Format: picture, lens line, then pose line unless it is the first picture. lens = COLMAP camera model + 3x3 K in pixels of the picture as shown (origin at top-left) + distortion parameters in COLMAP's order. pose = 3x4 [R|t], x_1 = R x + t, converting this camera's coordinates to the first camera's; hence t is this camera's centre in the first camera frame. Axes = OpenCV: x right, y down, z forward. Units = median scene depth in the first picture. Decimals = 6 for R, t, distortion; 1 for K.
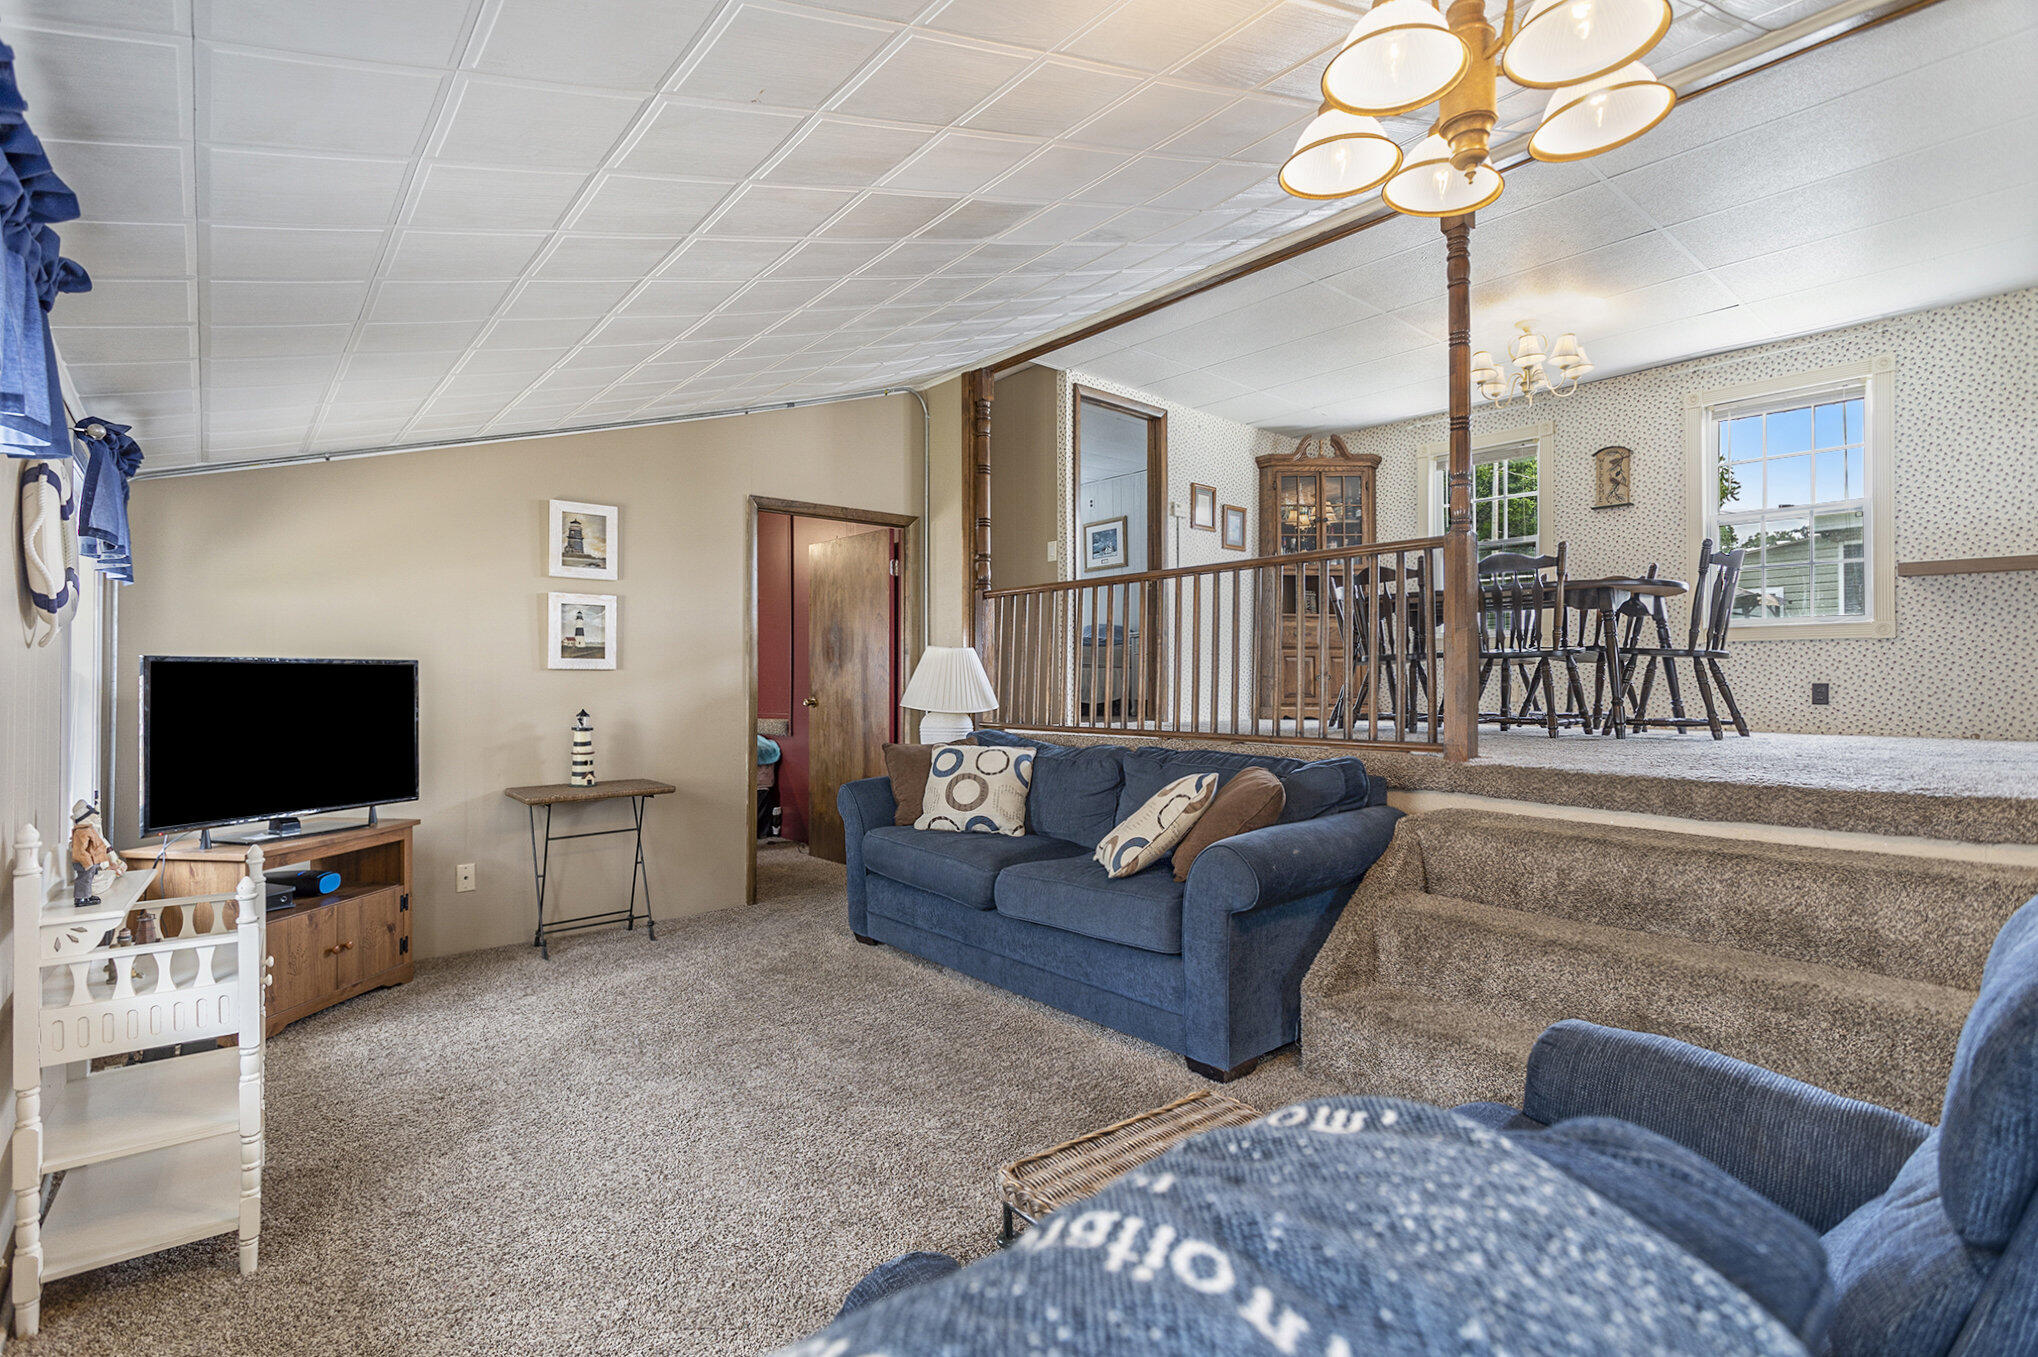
lens RADIAL K [[969.9, 0, 1013.7], [0, 969.9, 678.0], [0, 0, 1]] dist [0.004247, -0.000236]
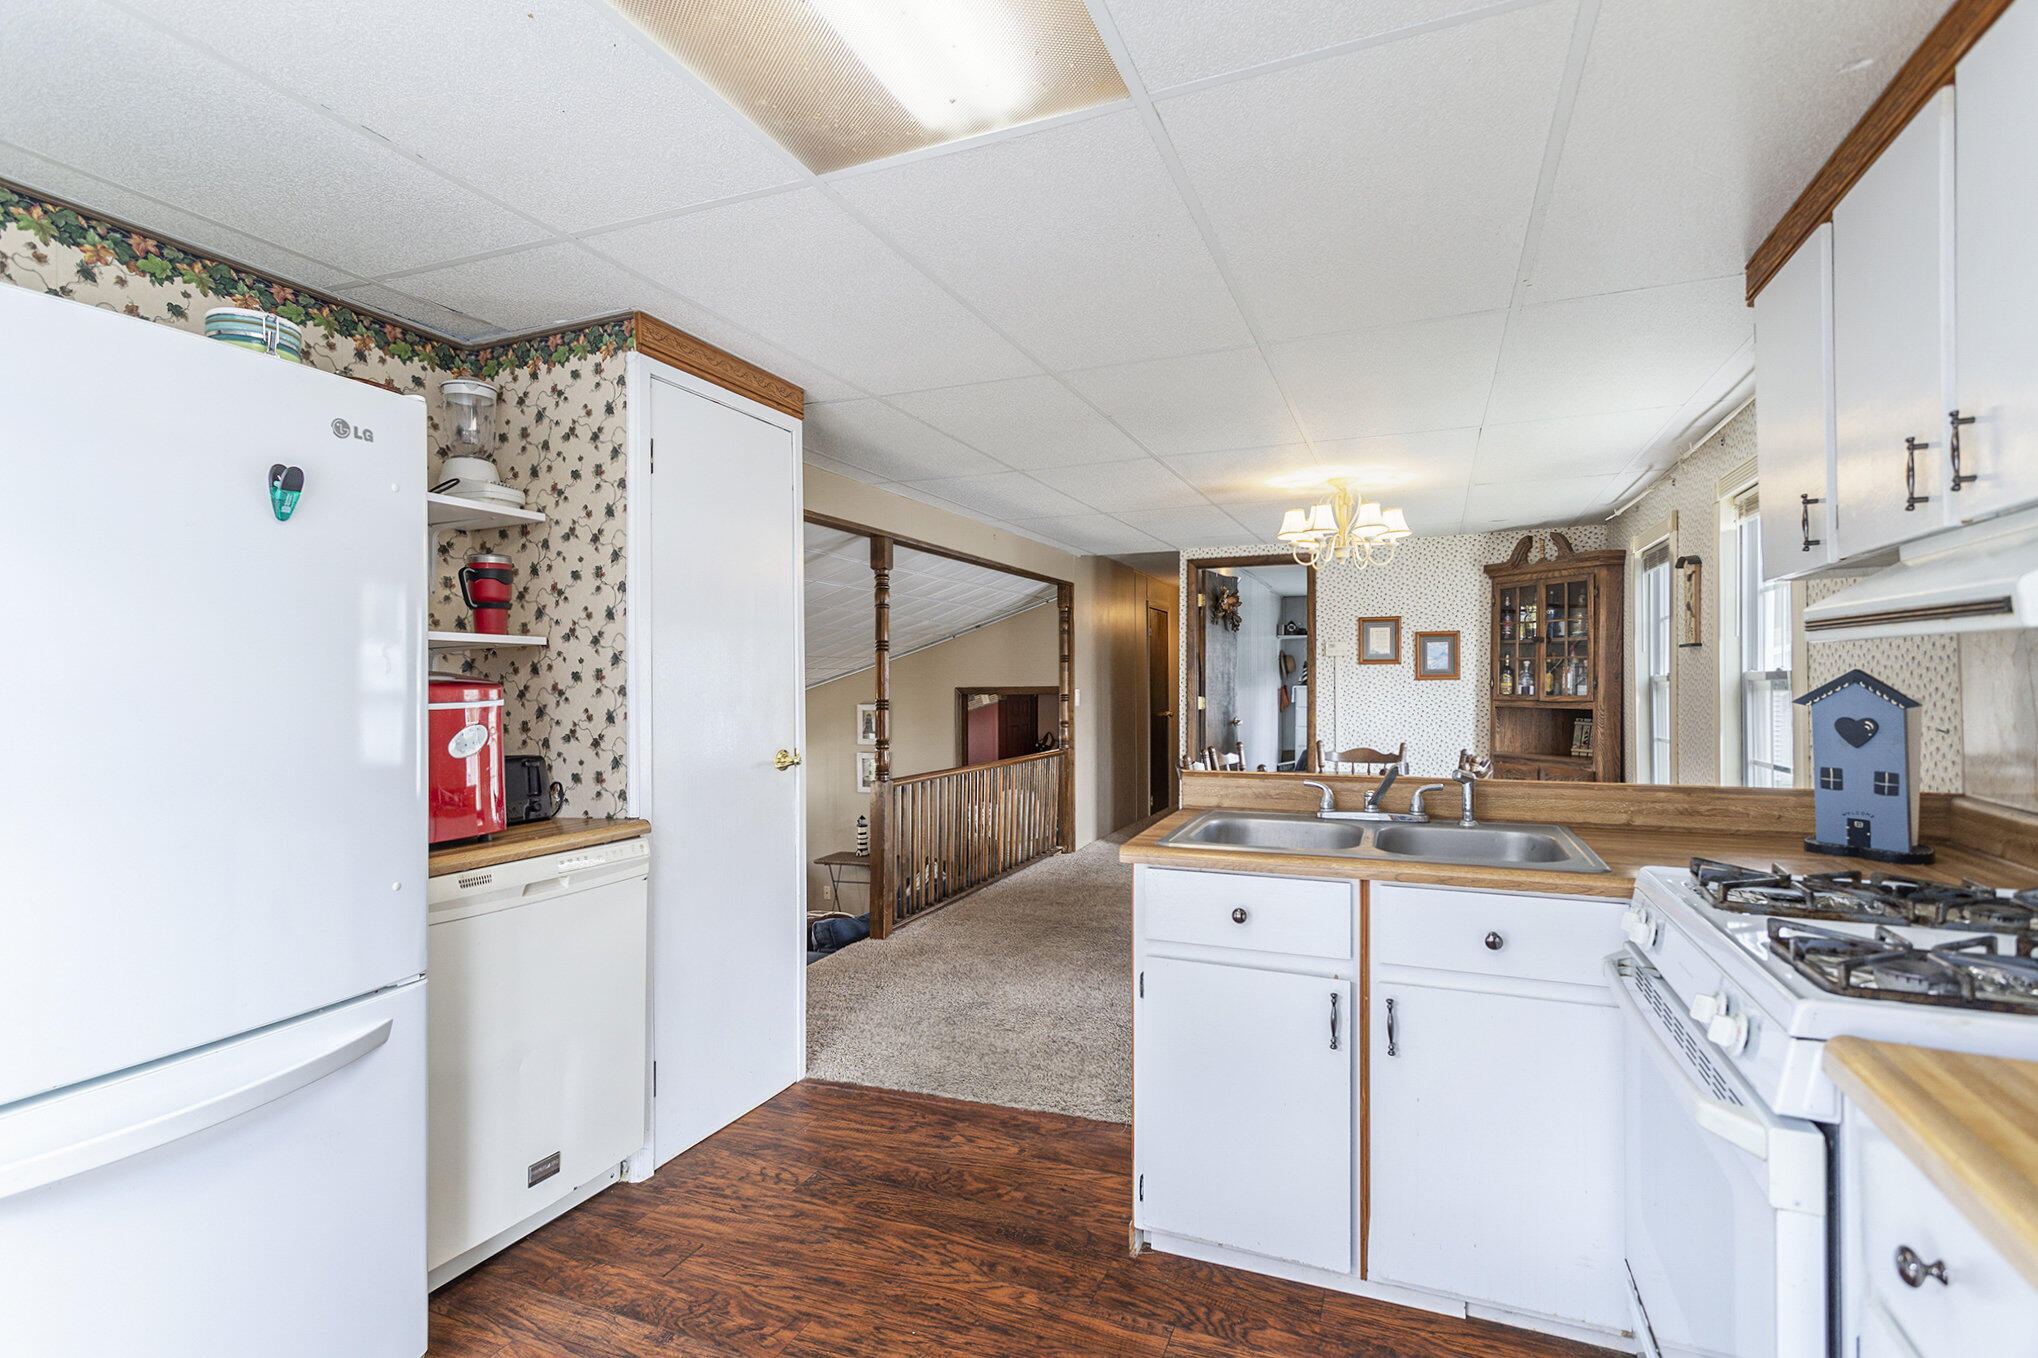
lens RADIAL K [[969.9, 0, 1017.6], [0, 969.9, 686.5], [0, 0, 1]] dist [0.004247, -0.000236]
pose [[0.460288, -0.013416, -0.887668, 0.987845], [0.009778, 0.999902, -0.010042, -0.141535], [0.887716, -0.004057, 0.460374, 0.284961]]
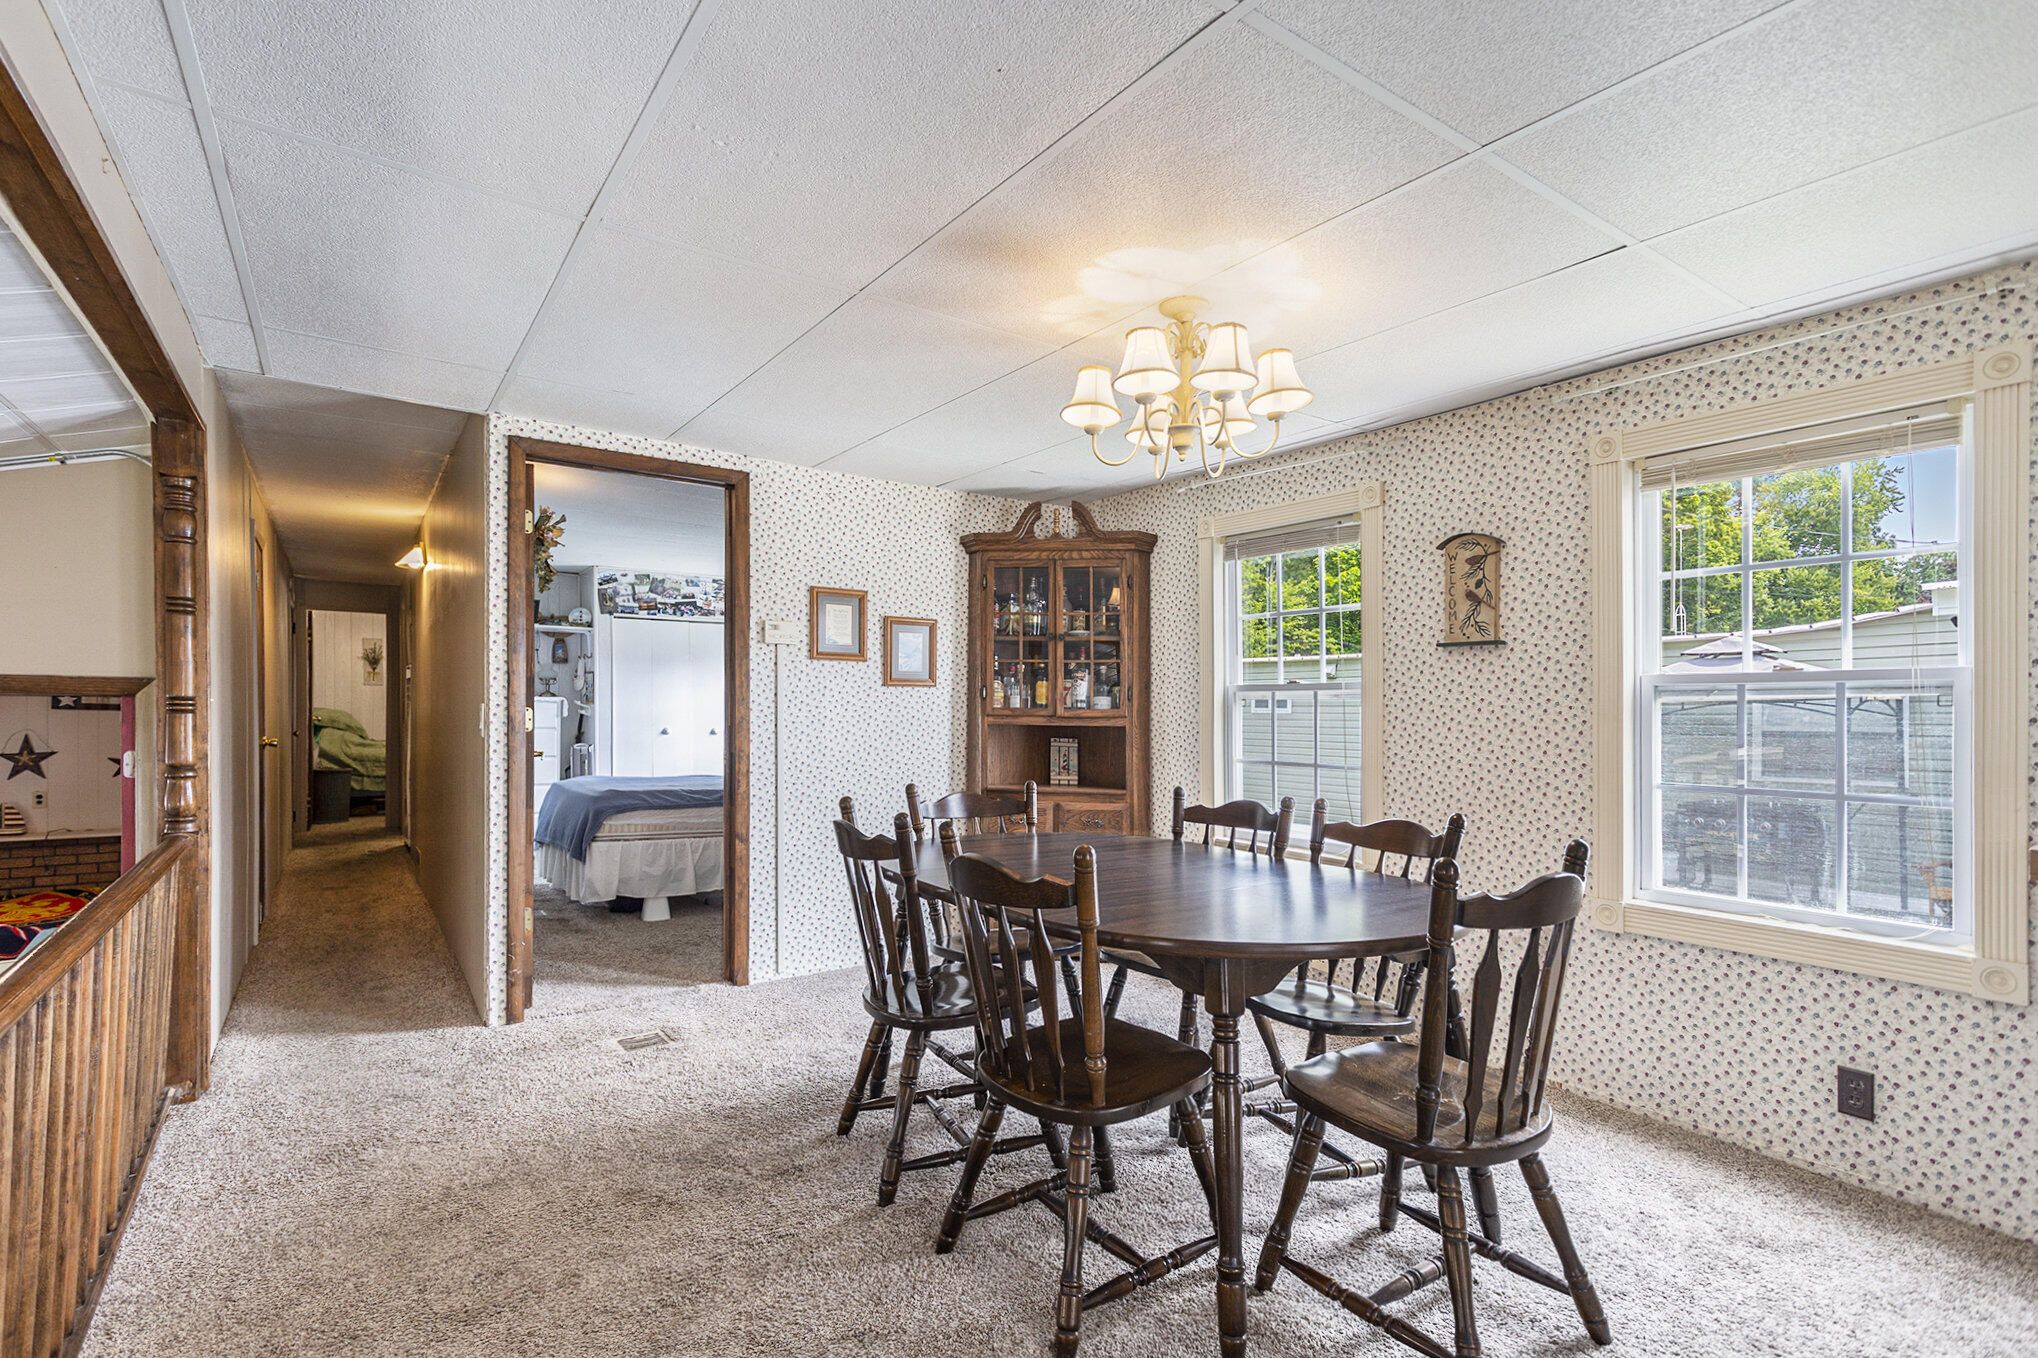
lens RADIAL K [[969.9, 0, 1029.9], [0, 969.9, 691.8], [0, 0, 1]] dist [0.004247, -0.000236]
pose [[0.995737, 0.003813, -0.092155, 0.425075], [-0.004483, 0.999965, -0.007069, -0.145973], [0.092124, 0.007452, 0.995720, 0.445597]]
